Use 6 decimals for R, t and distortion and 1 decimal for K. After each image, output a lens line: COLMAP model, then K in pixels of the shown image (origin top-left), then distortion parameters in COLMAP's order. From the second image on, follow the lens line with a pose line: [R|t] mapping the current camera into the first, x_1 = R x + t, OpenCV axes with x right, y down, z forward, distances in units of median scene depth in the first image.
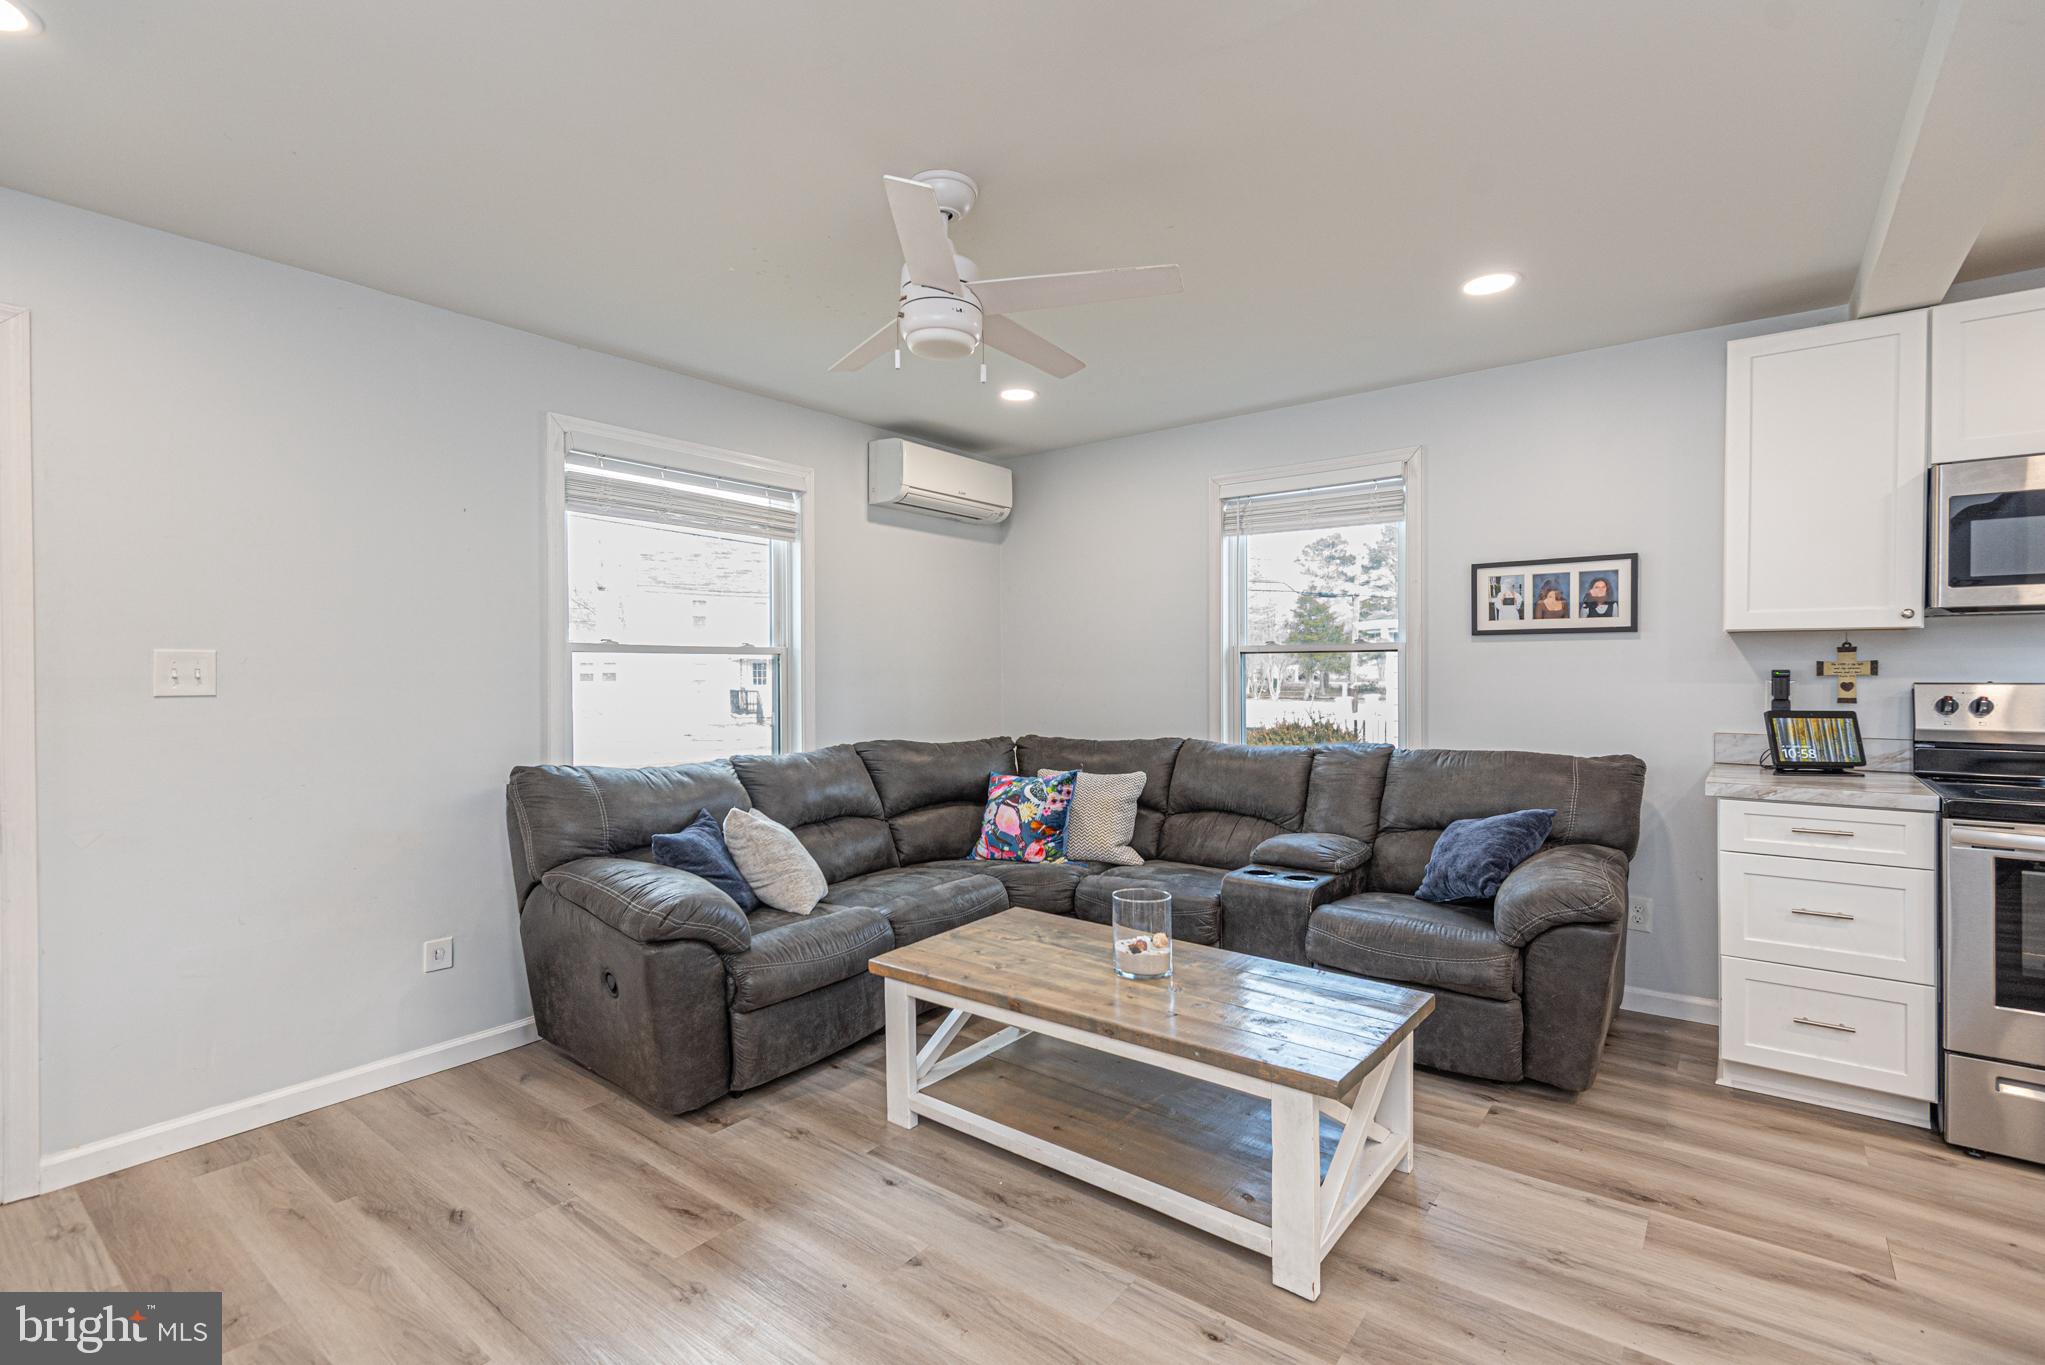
lens RADIAL K [[929.0, 0, 1022.9], [0, 929.0, 672.5], [0, 0, 1]] dist [0.024672, -0.012042]
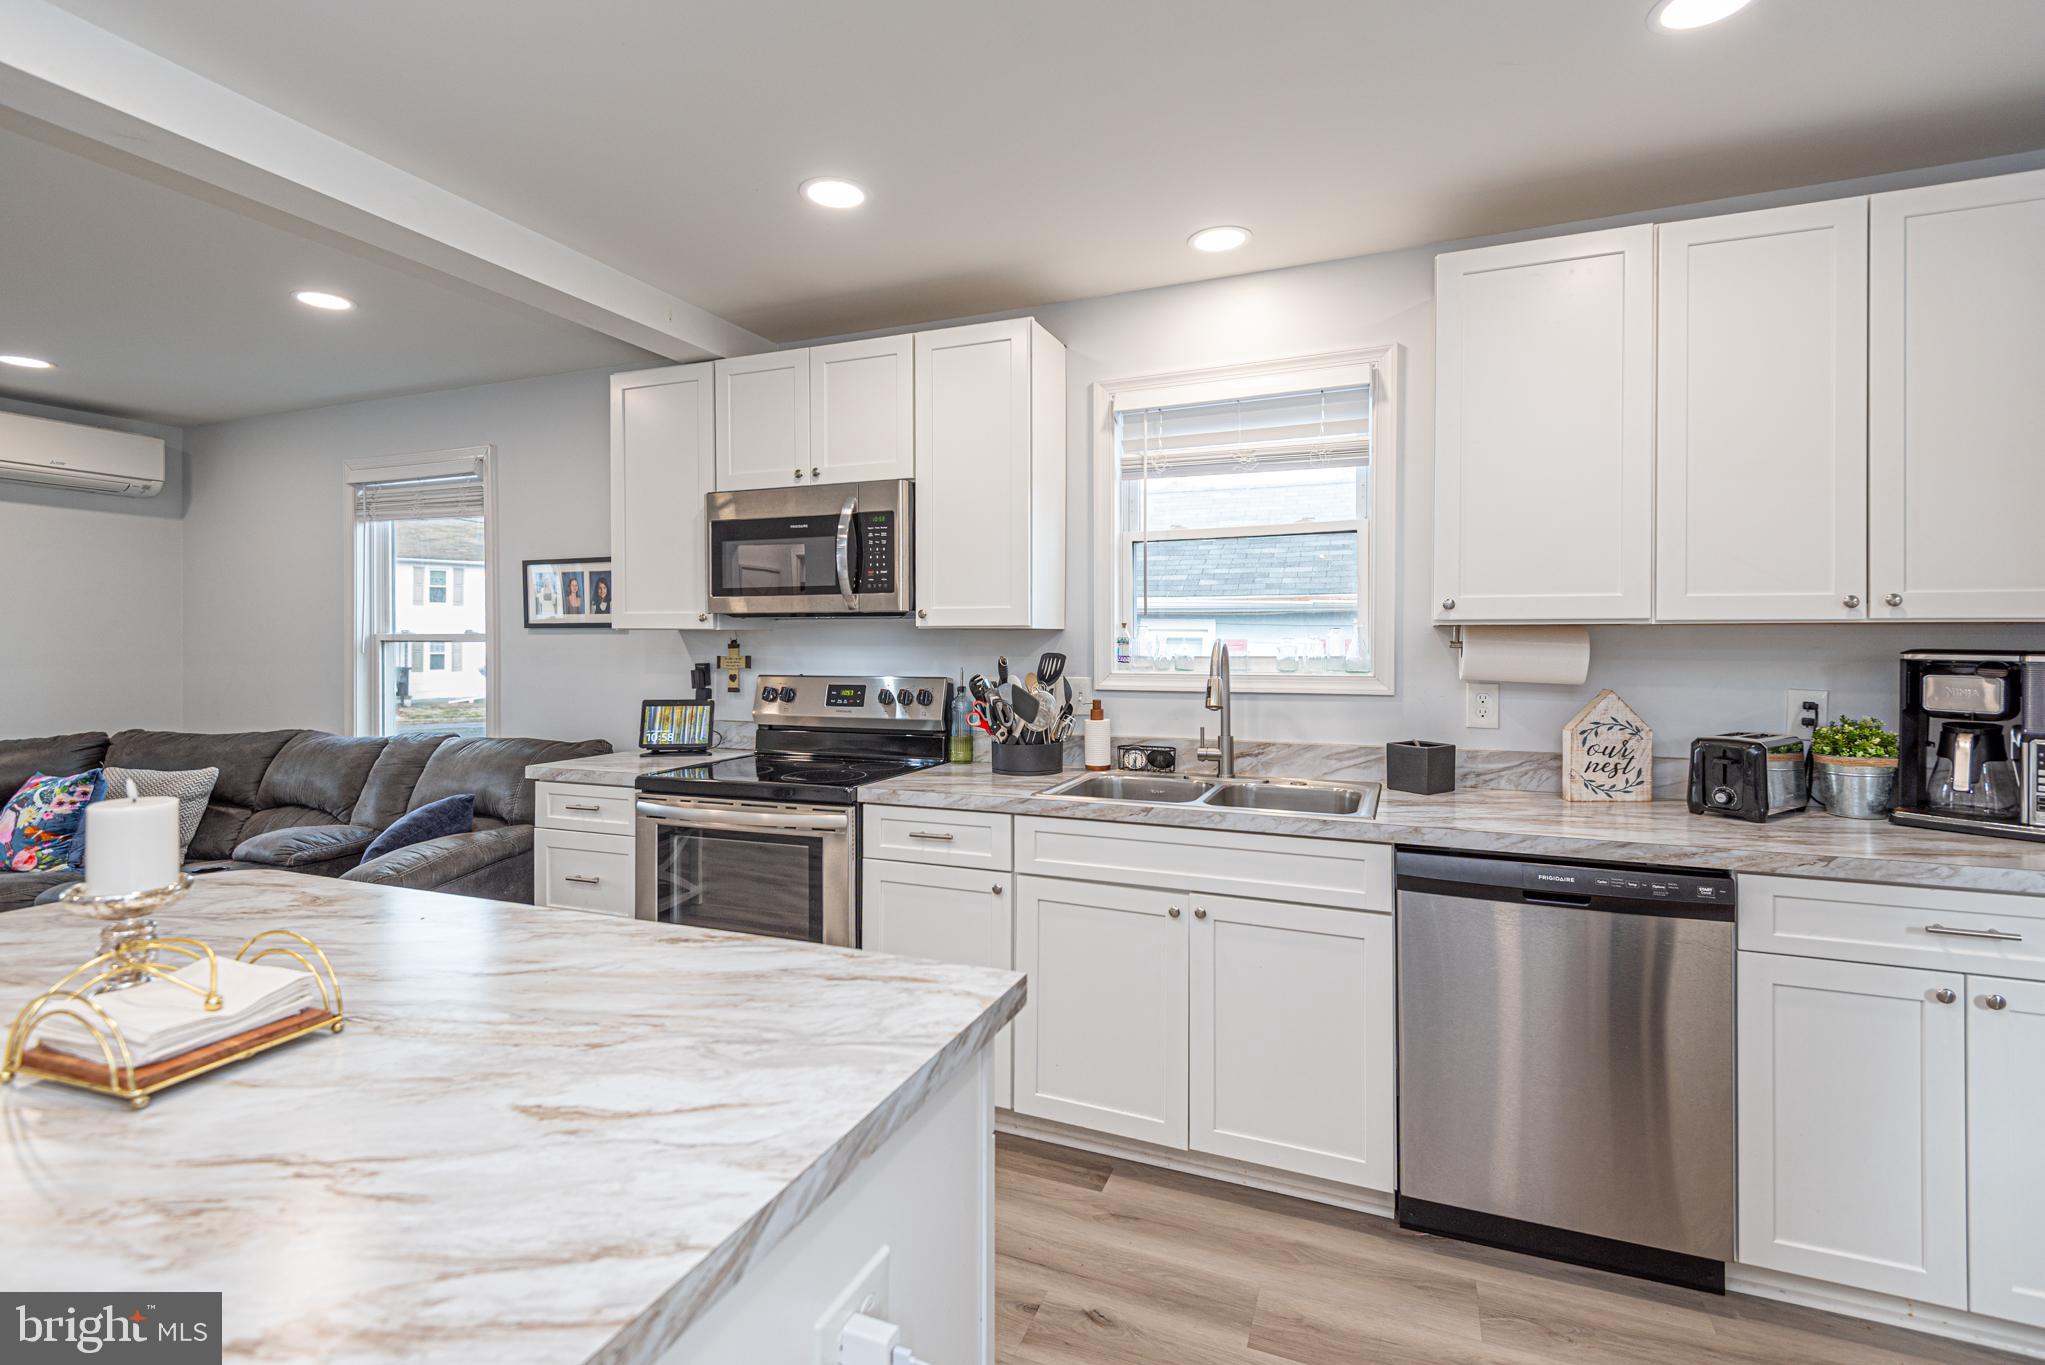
lens RADIAL K [[929.0, 0, 1047.9], [0, 929.0, 643.7], [0, 0, 1]] dist [0.024672, -0.012042]
pose [[0.960851, 0.001449, 0.277061, 0.933495], [-0.001303, 0.999999, -0.000711, -0.027120], [-0.277061, 0.000323, 0.960852, -0.220707]]
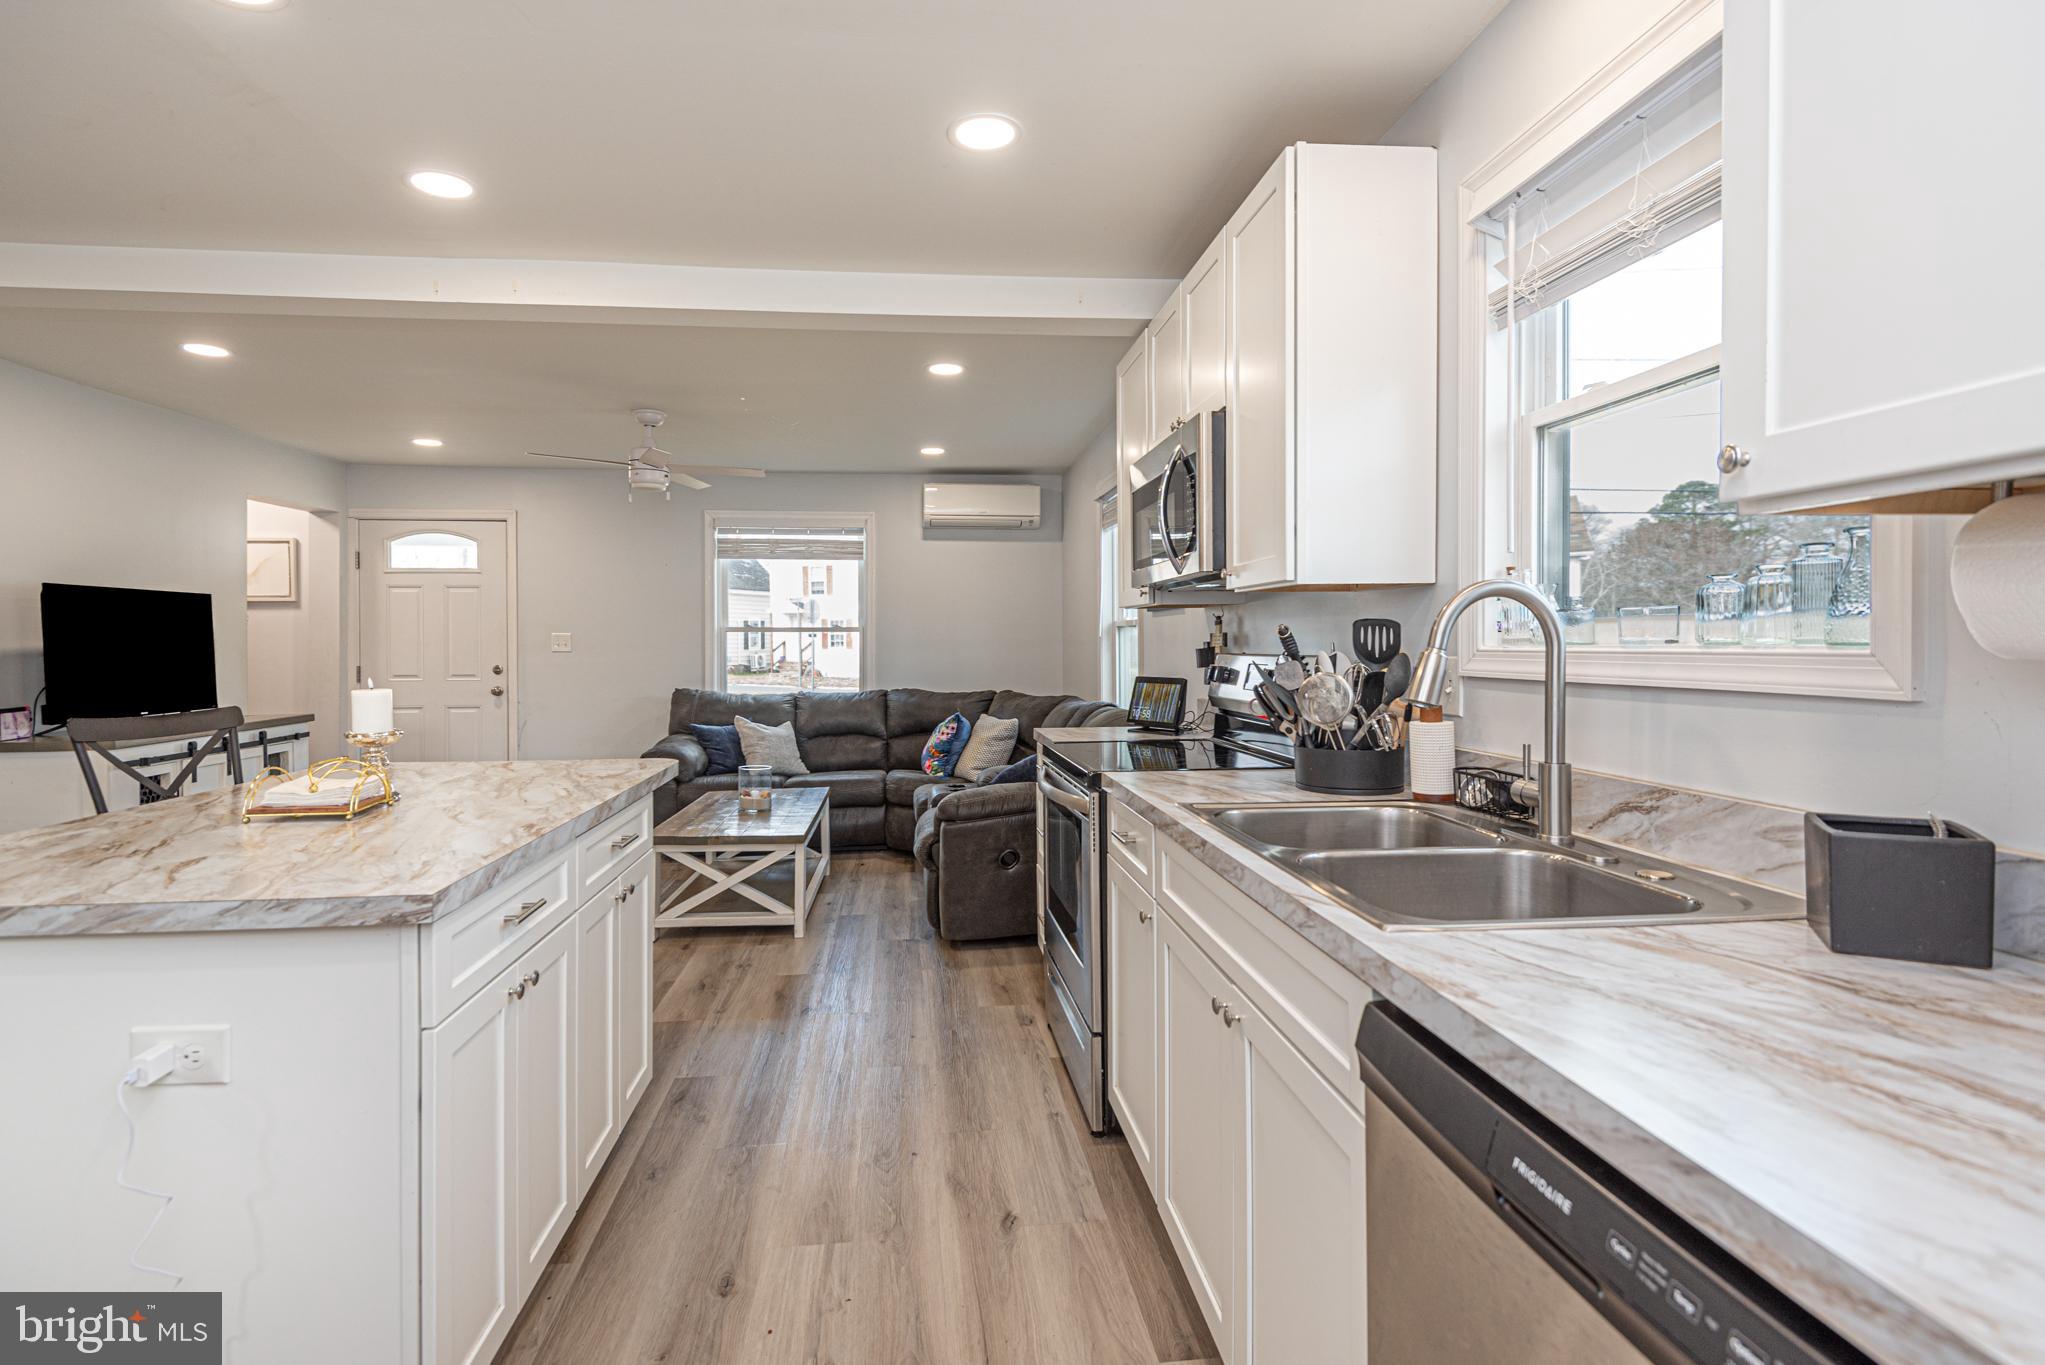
lens RADIAL K [[979.7, 0, 993.5], [0, 979.7, 656.4], [0, 0, 1]] dist [0.021916, -0.000326]
pose [[0.684385, 0.011223, -0.729034, 1.539046], [-0.002731, 0.999914, 0.012829, 0.000763], [0.729115, -0.006789, 0.684357, 0.037777]]
